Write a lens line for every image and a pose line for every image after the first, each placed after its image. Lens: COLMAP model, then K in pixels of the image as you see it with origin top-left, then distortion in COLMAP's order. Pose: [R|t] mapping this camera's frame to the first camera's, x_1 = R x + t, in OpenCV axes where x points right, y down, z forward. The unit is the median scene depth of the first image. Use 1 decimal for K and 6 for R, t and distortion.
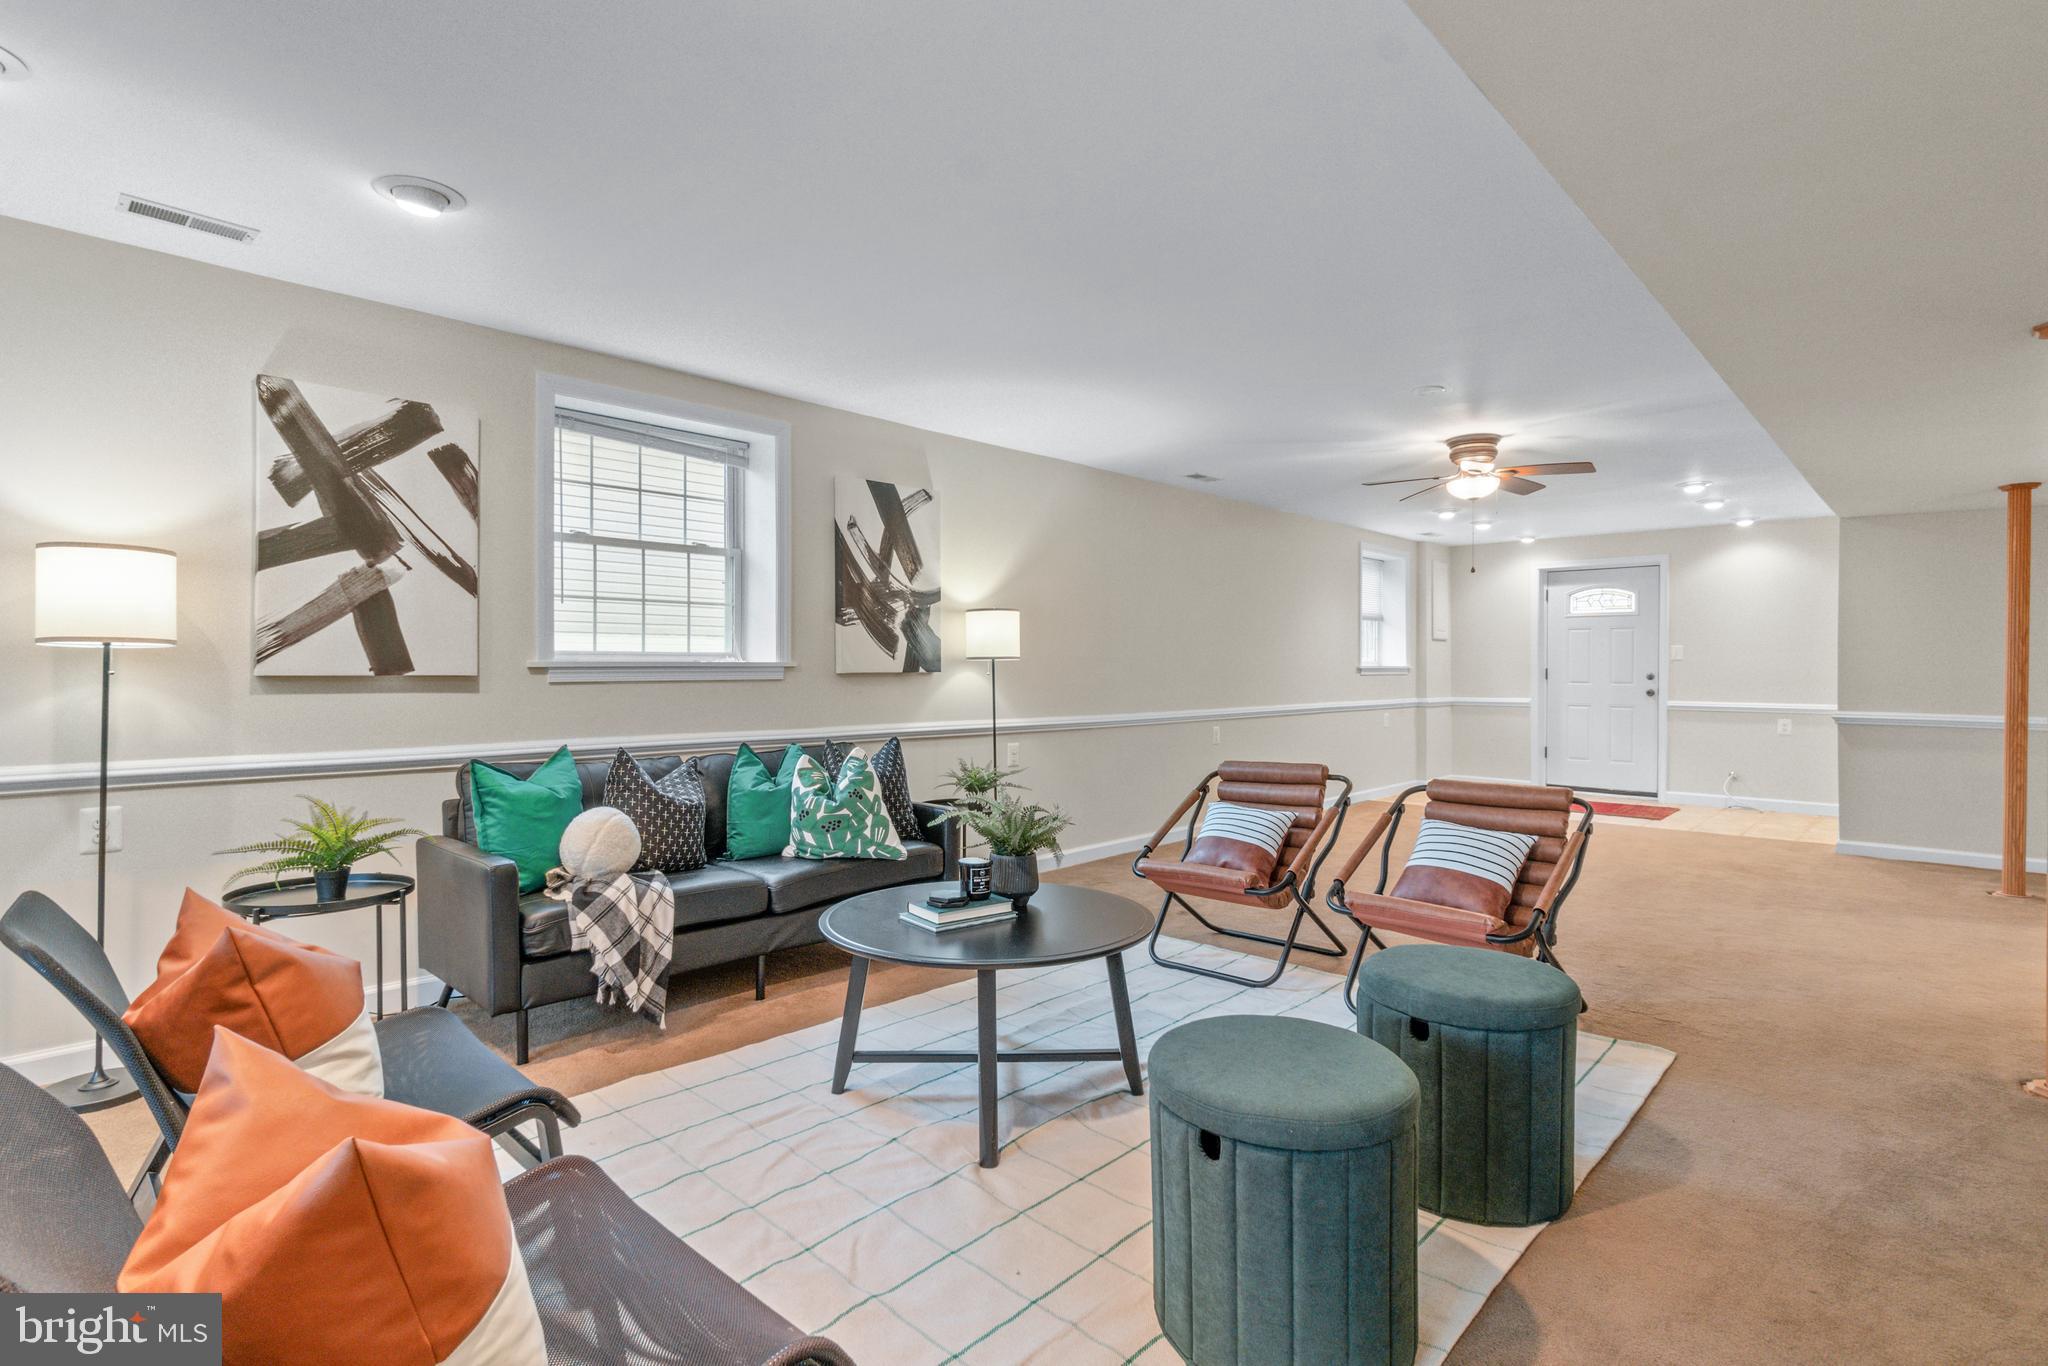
lens RADIAL K [[991.9, 0, 1016.2], [0, 991.9, 662.6], [0, 0, 1]] dist [-0.006452, 0.001232]
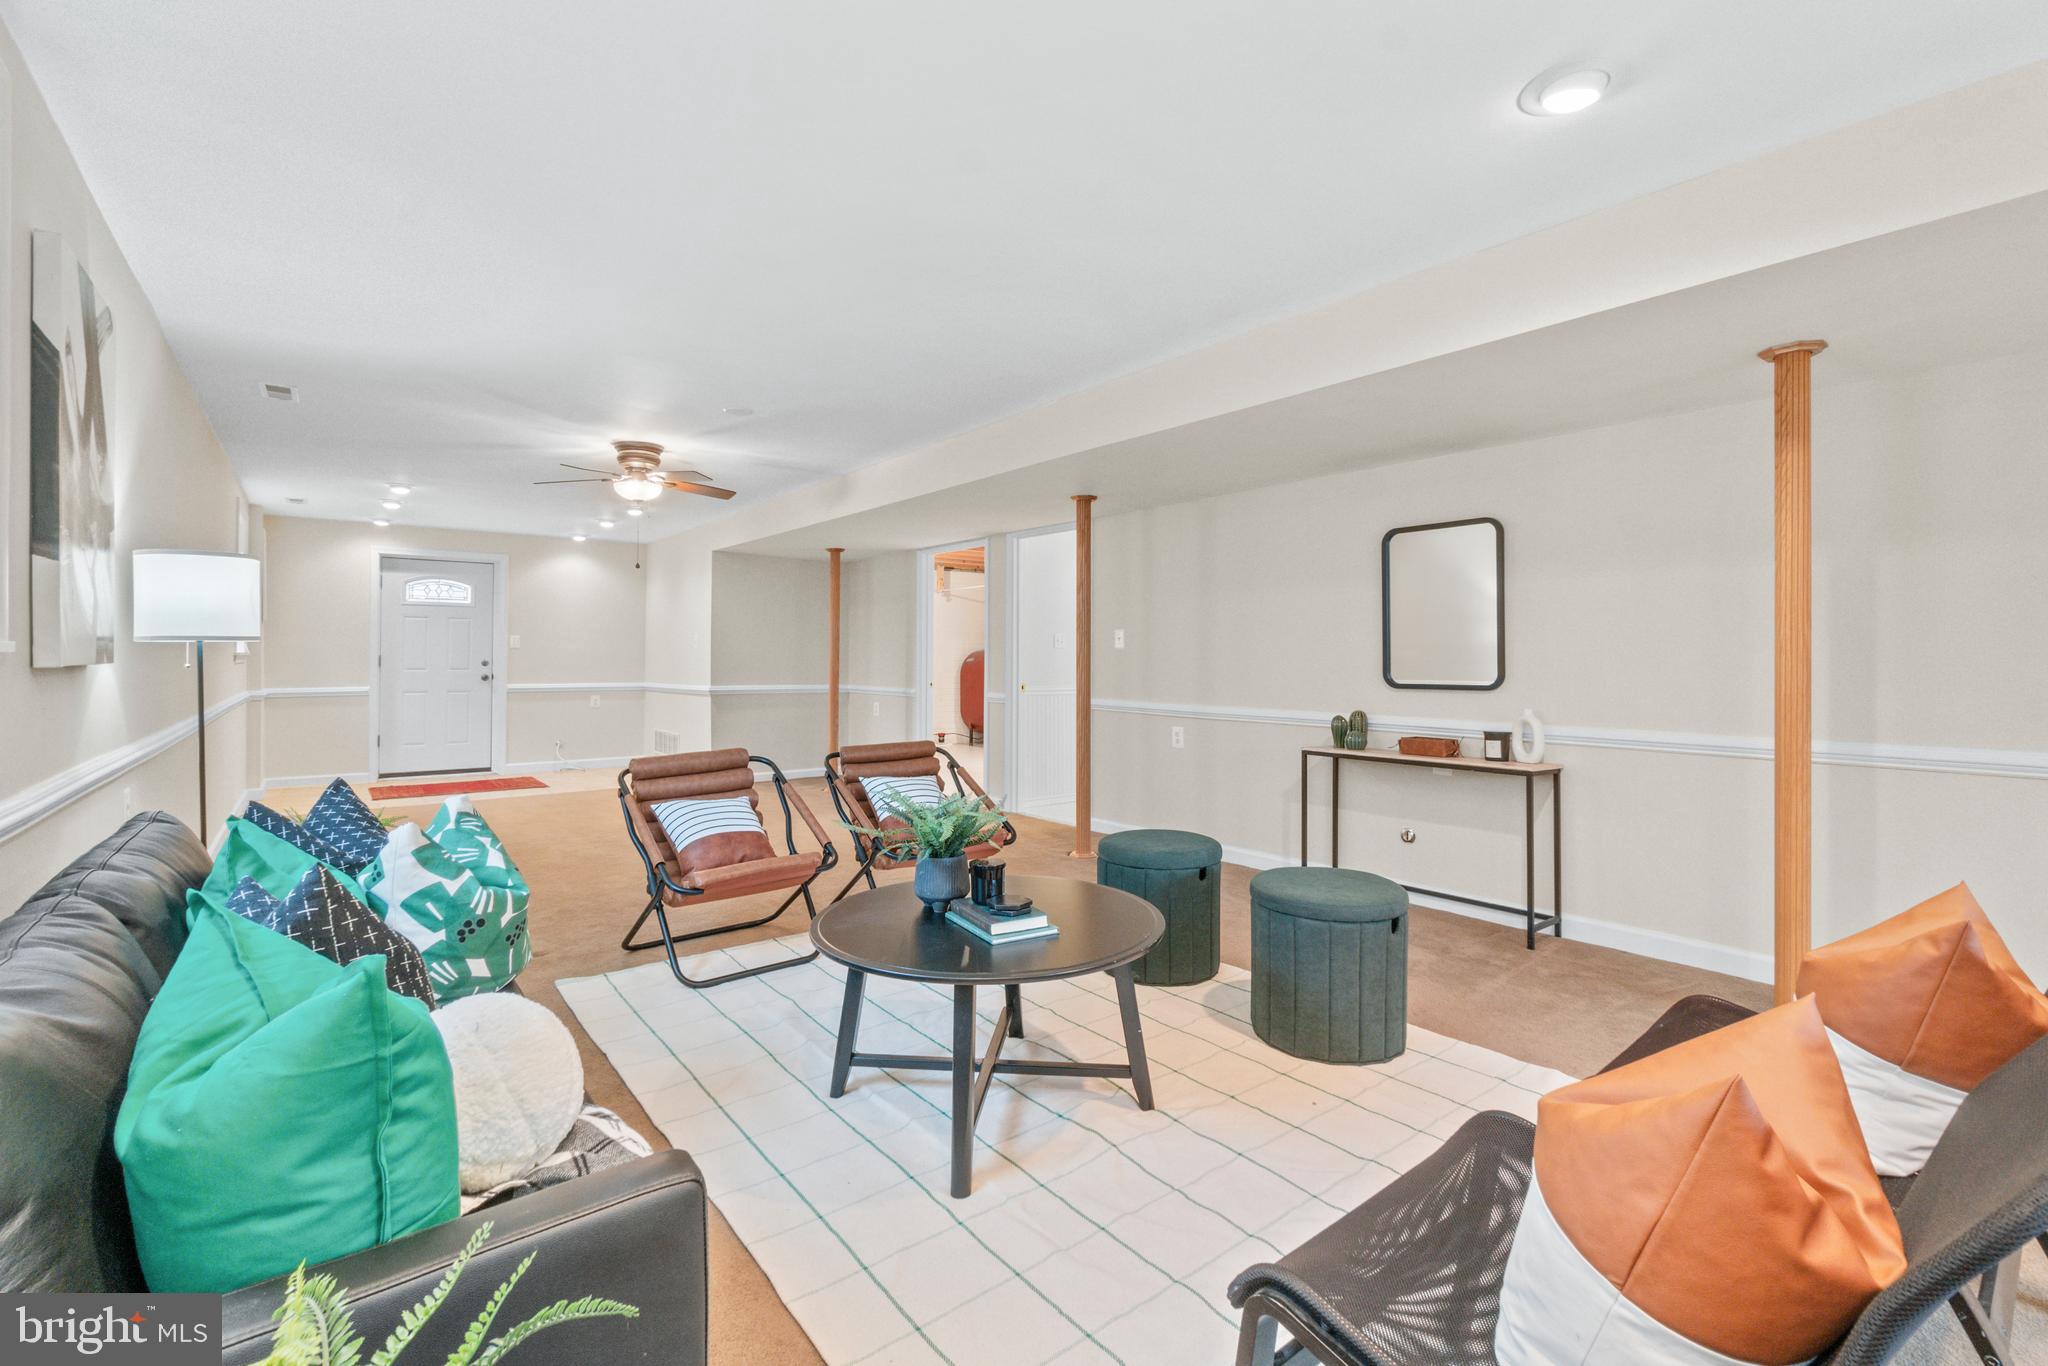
lens RADIAL K [[902.4, 0, 1020.2], [0, 902.4, 662.6], [0, 0, 1]] dist [-0.001465, -0.001280]
pose [[0.147543, -0.007606, 0.989026, -0.632140], [-0.006896, 0.999938, 0.008718, 0.001489], [-0.989032, -0.008107, 0.147481, 0.607834]]
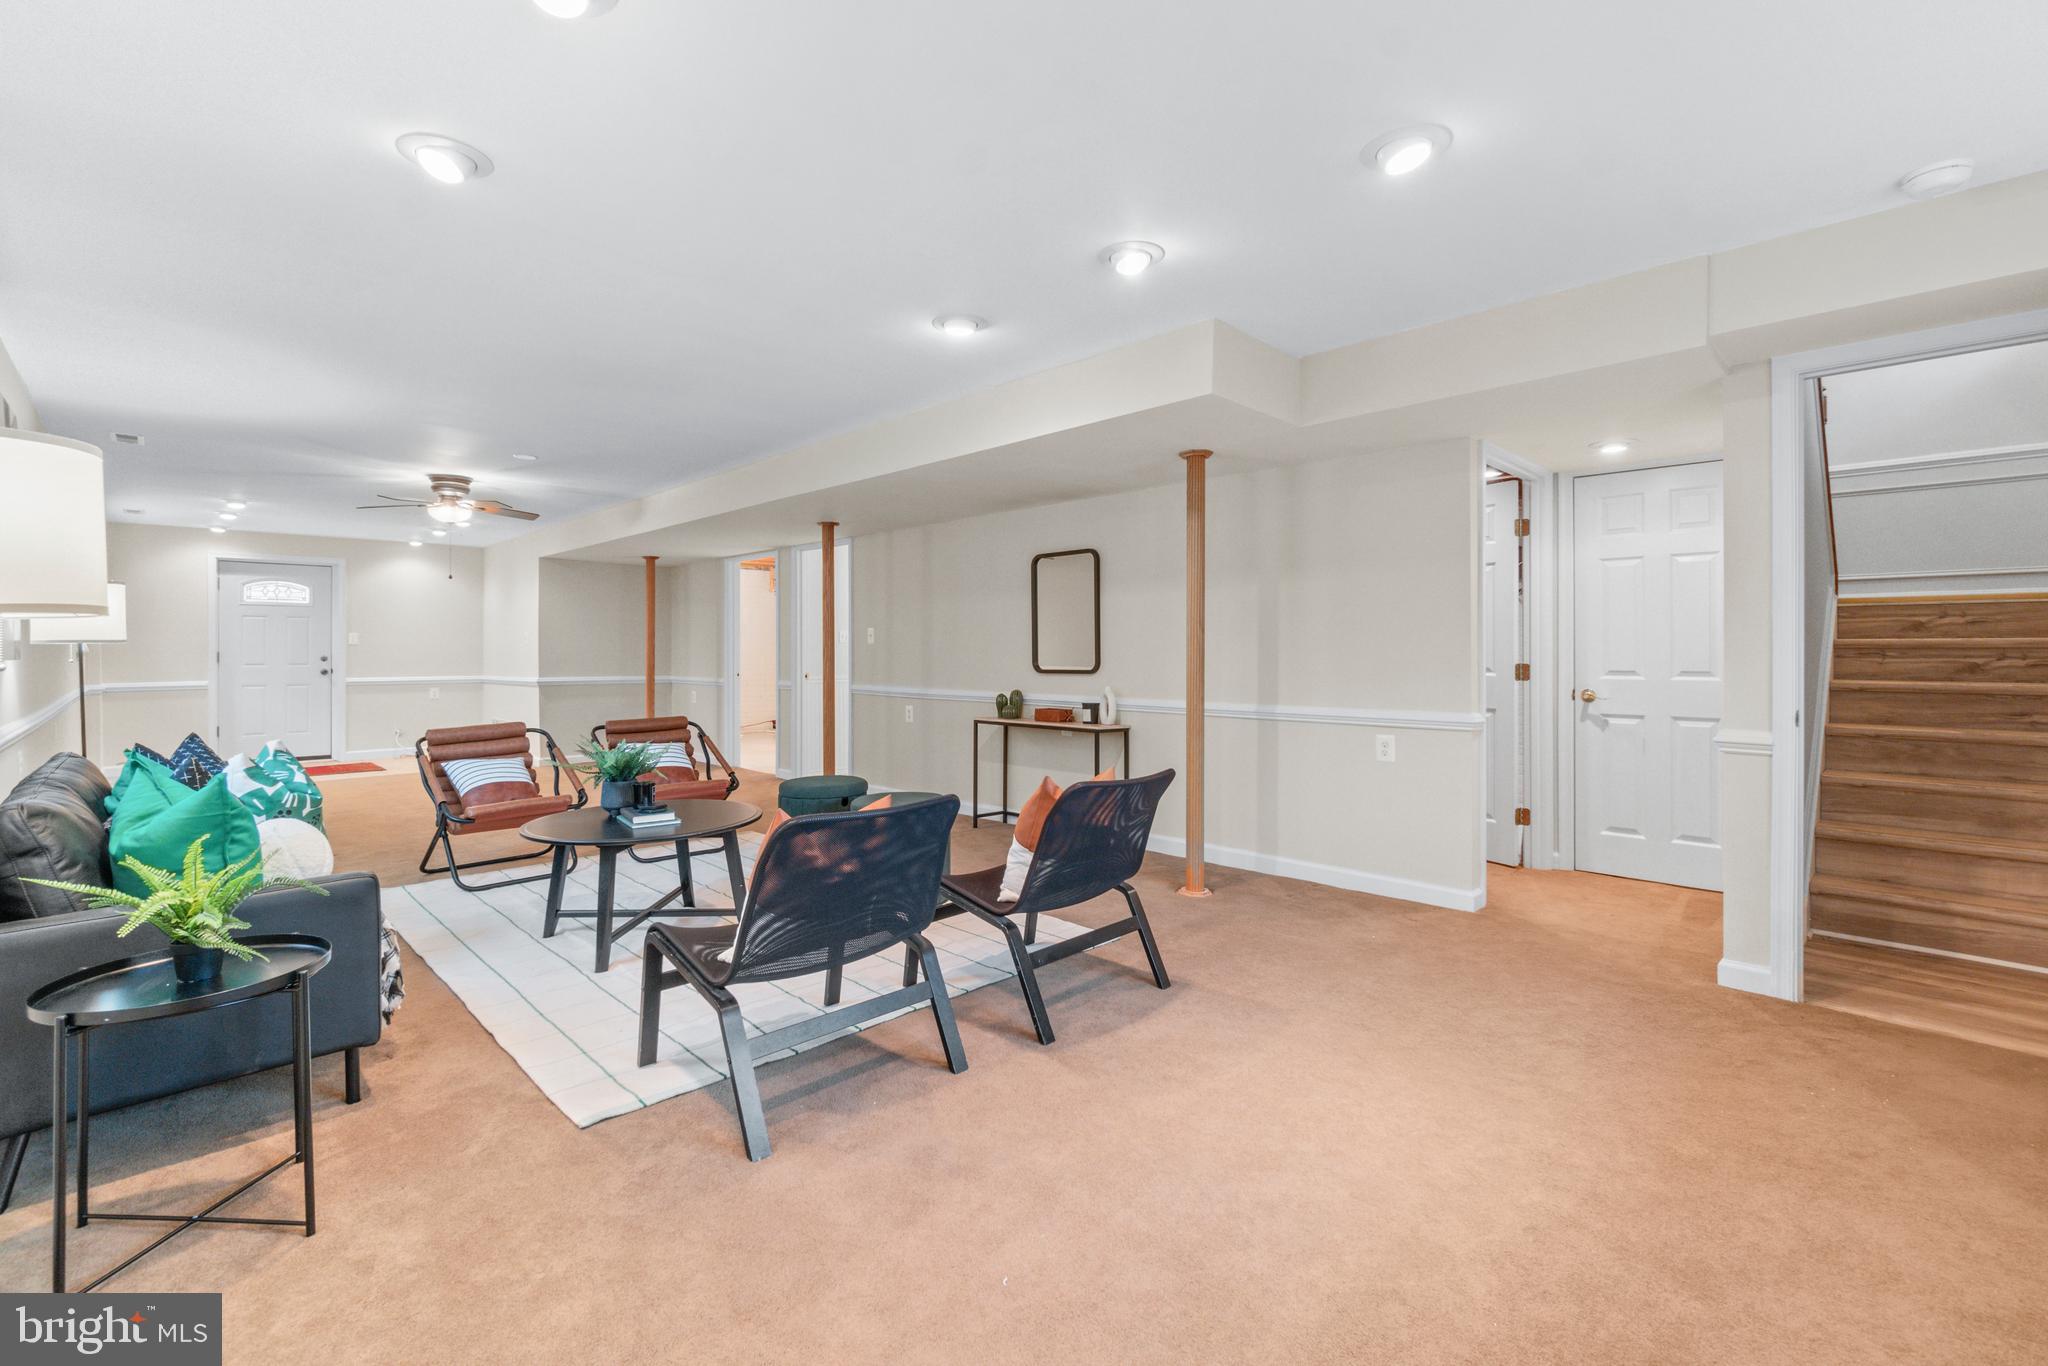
lens RADIAL K [[902.4, 0, 1015.8], [0, 902.4, 663.2], [0, 0, 1]] dist [-0.001465, -0.001280]
pose [[0.040051, -0.016958, 0.999054, -0.975465], [-0.002309, 0.999852, 0.017064, -0.002008], [-0.999195, -0.002991, 0.040006, 0.281956]]
